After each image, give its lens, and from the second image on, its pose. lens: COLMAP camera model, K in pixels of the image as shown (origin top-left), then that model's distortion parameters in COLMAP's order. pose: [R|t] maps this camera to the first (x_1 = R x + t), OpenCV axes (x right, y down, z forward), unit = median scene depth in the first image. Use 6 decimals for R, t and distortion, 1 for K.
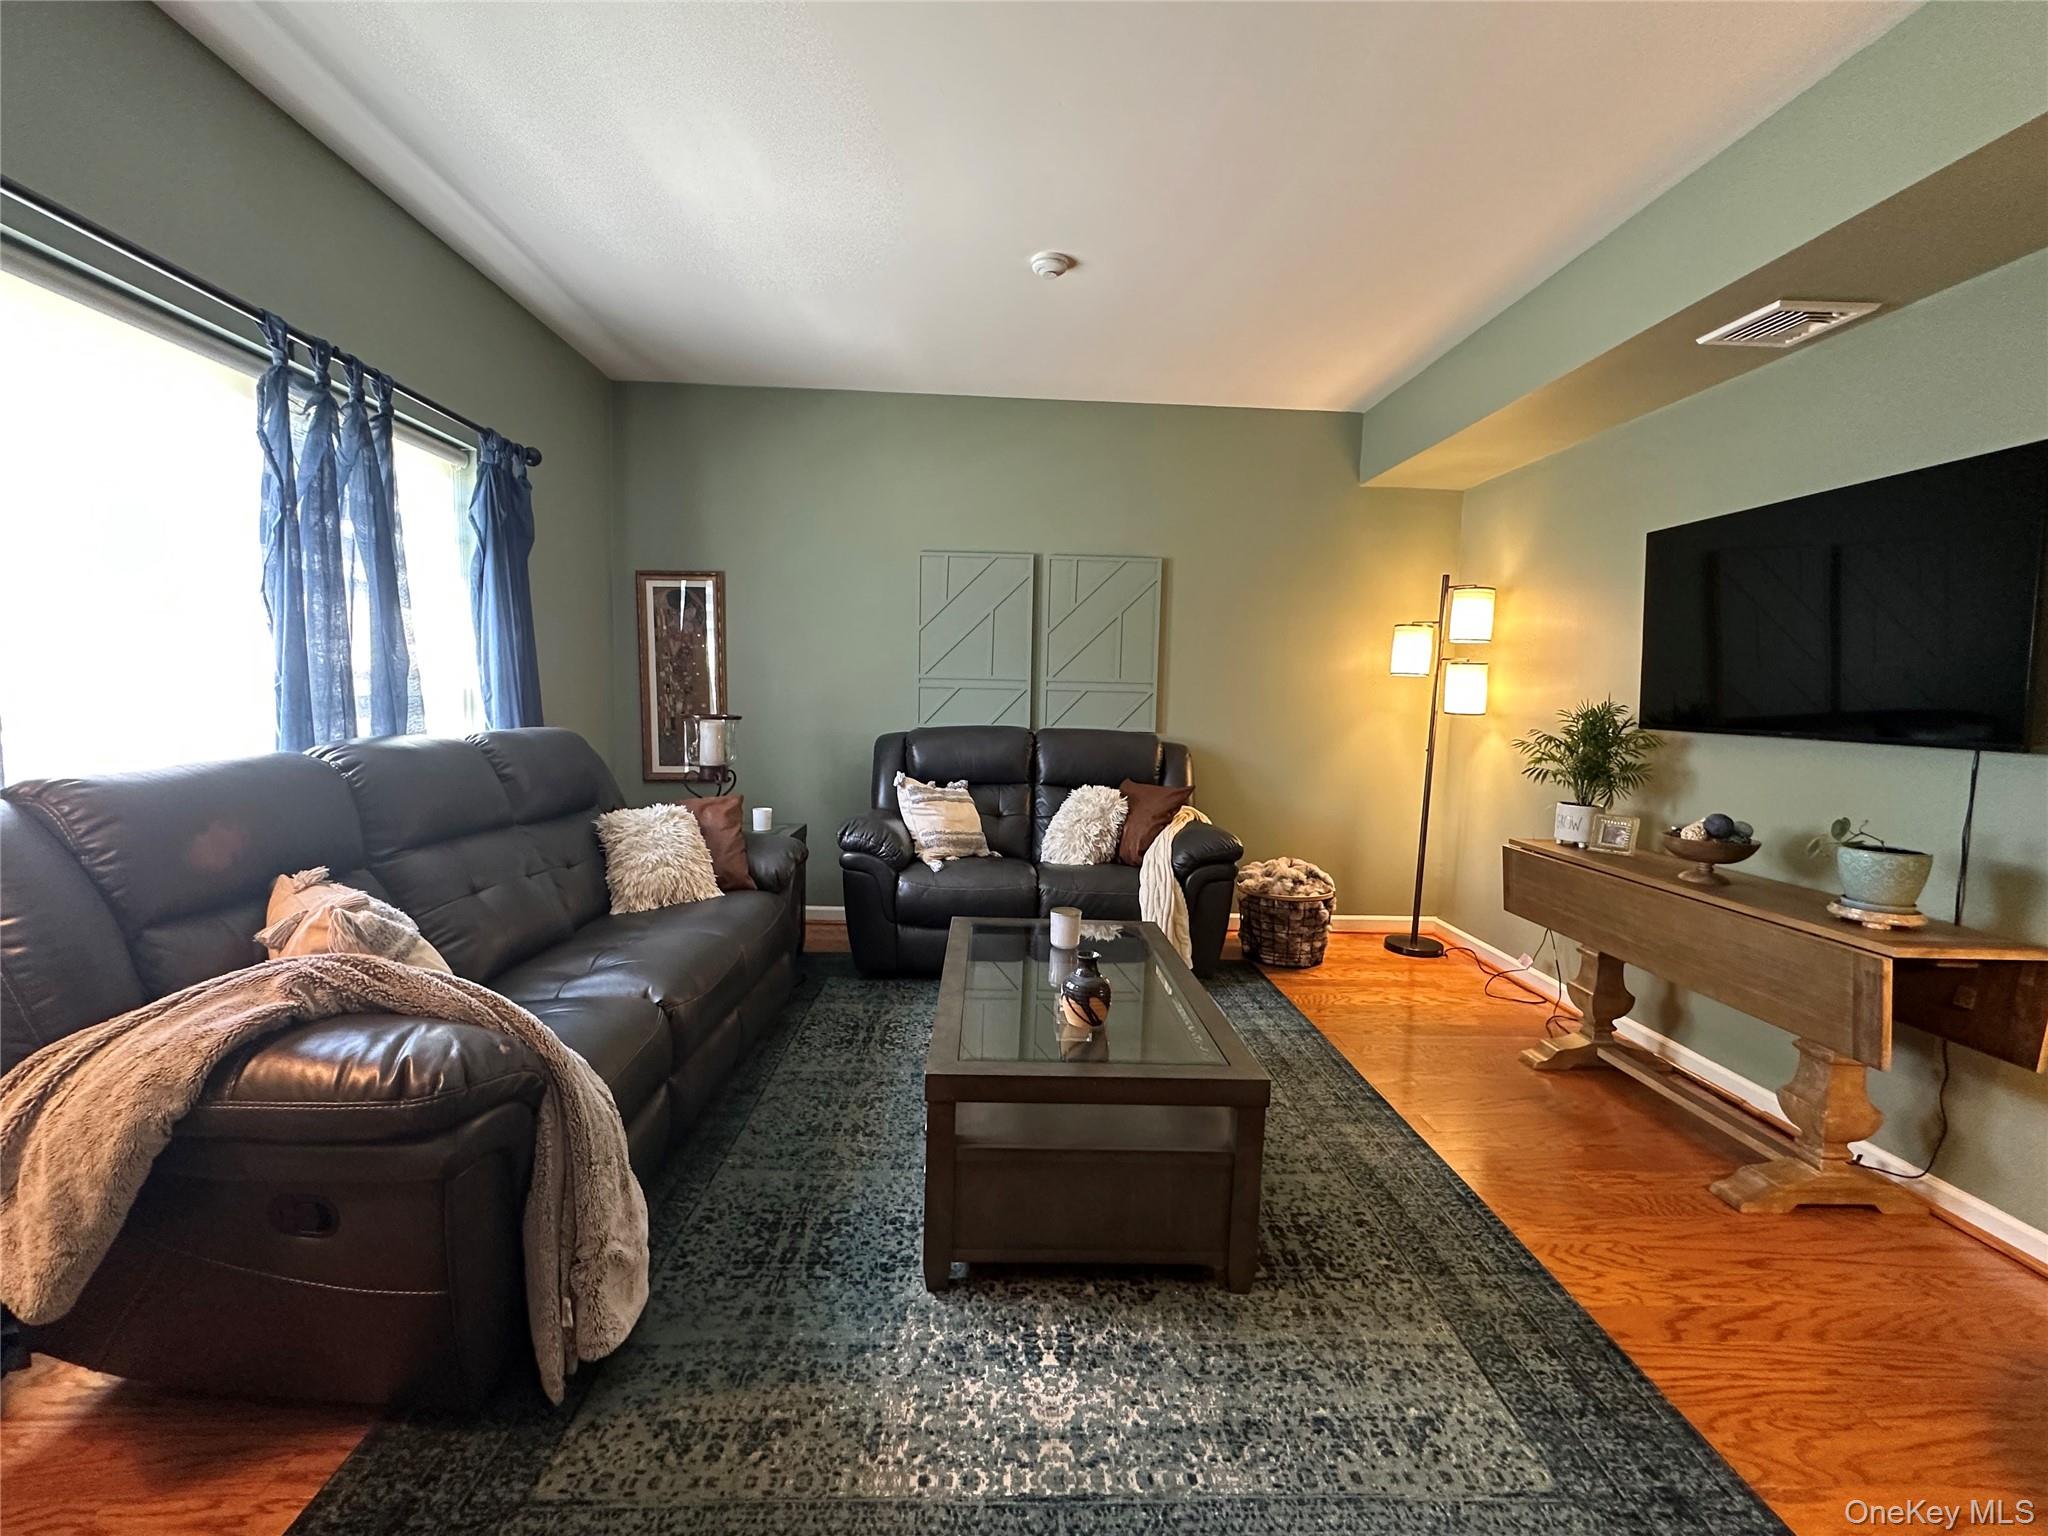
lens RADIAL K [[888.5, 0, 1015.8], [0, 888.5, 766.0], [0, 0, 1]] dist [0.000348, -0.000605]
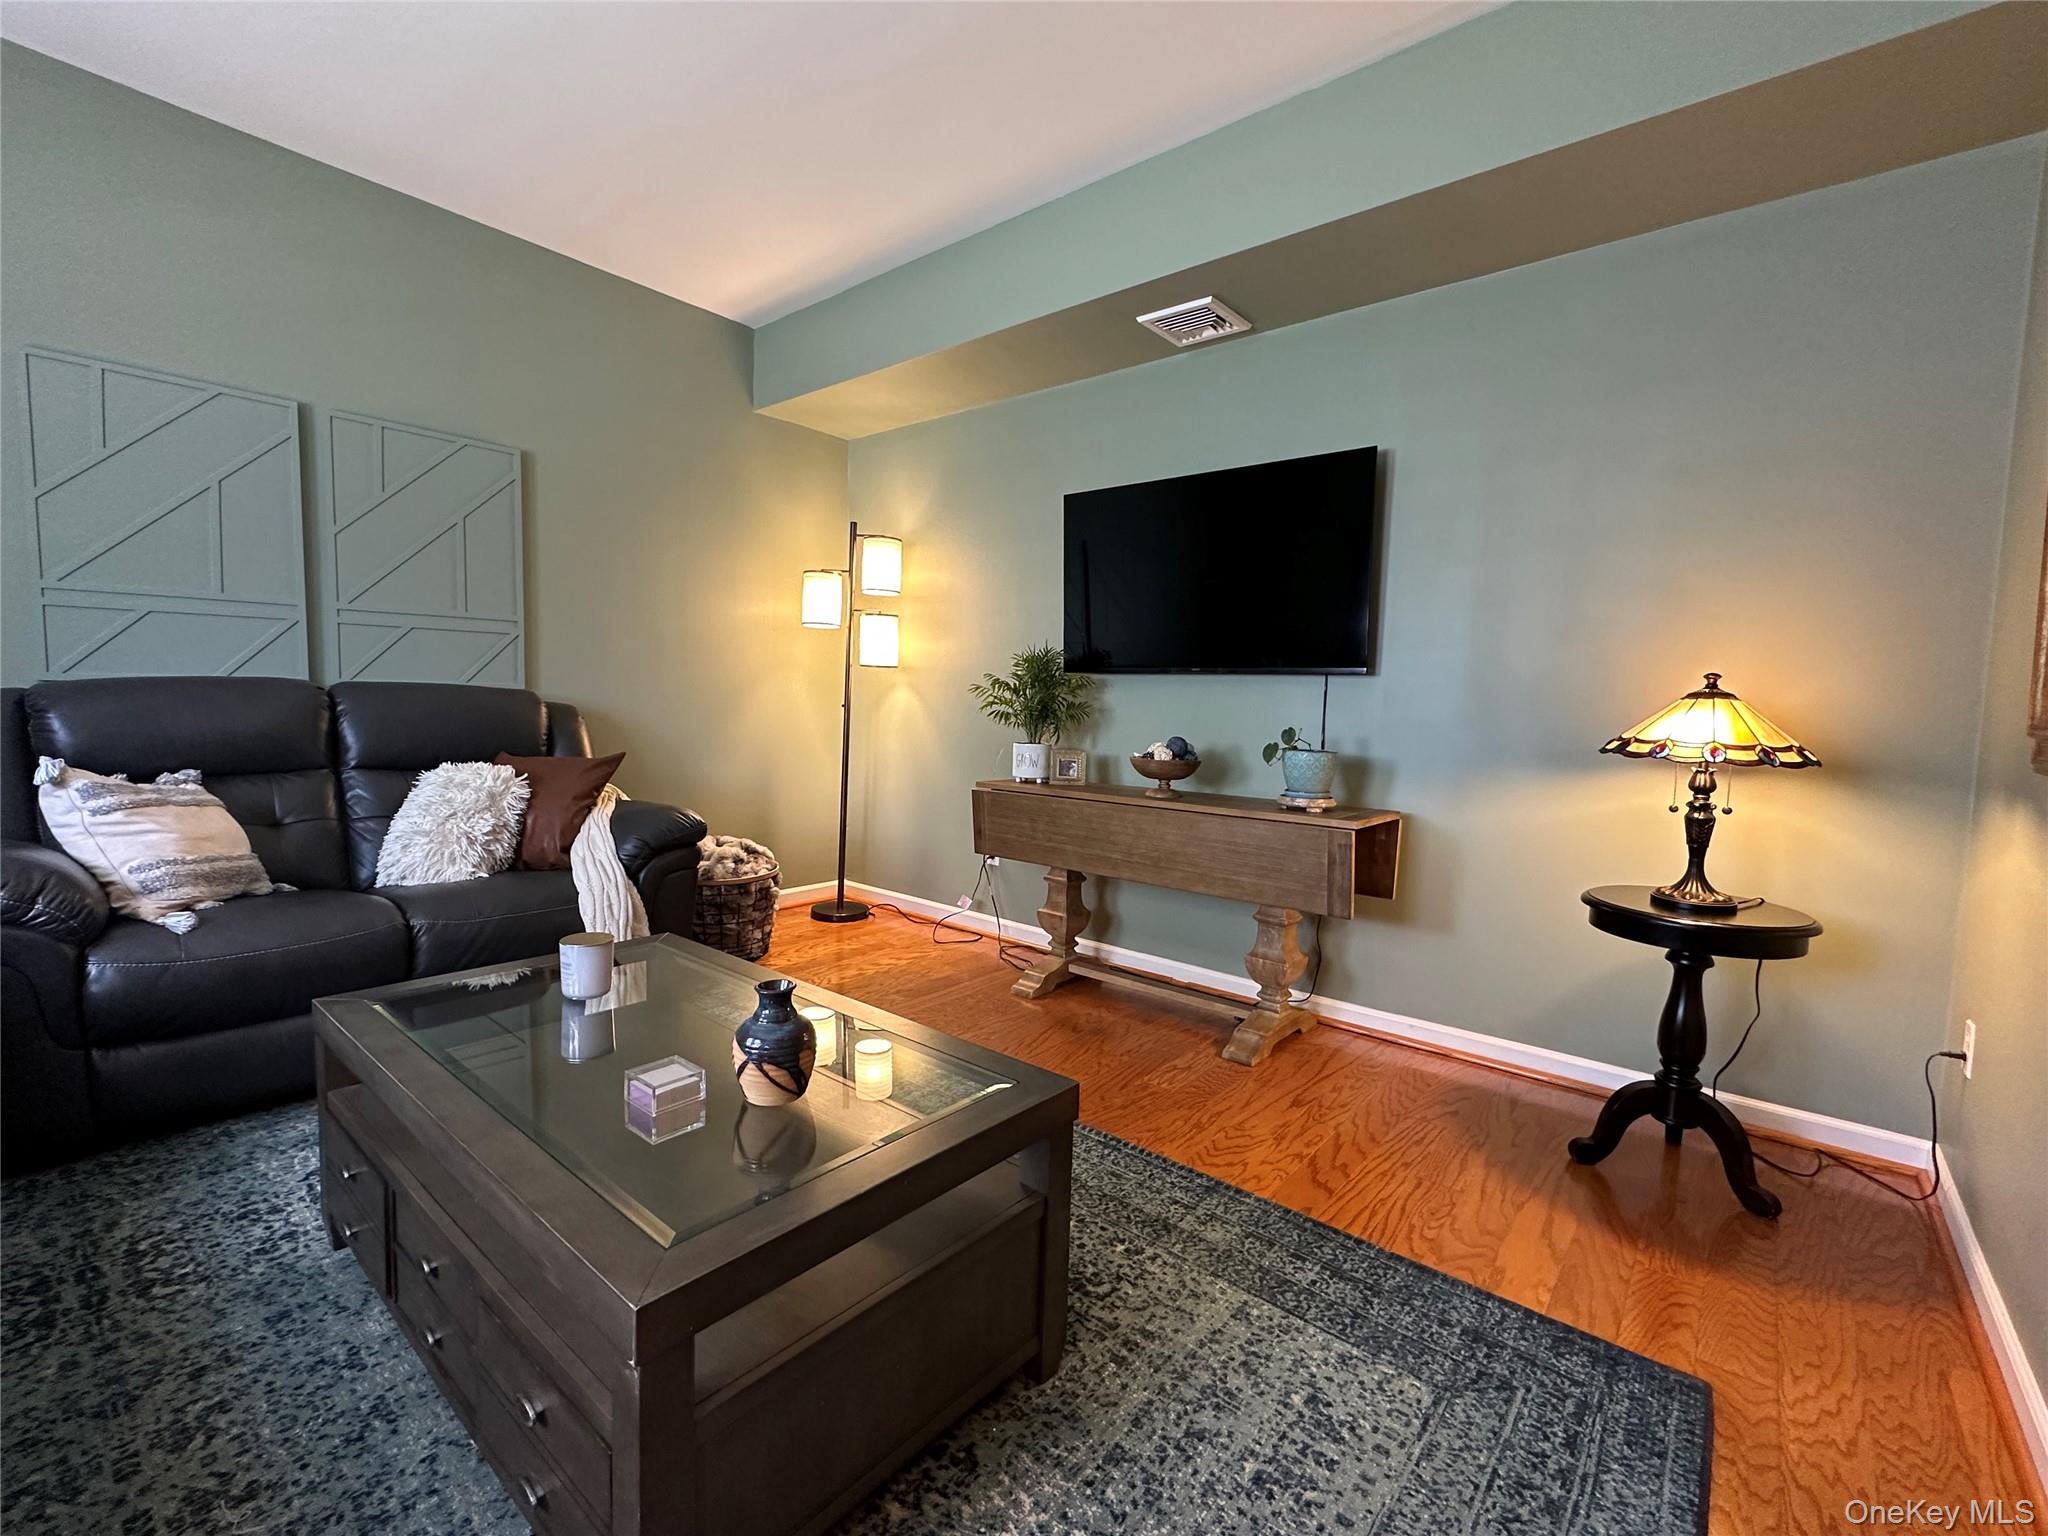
lens RADIAL K [[888.5, 0, 1015.8], [0, 888.5, 766.0], [0, 0, 1]] dist [0.000348, -0.000605]
pose [[0.670170, -0.065428, 0.739318, -0.140243], [0.055990, 0.997725, 0.037543, 0.024577], [-0.740093, 0.016234, 0.672309, 0.250349]]
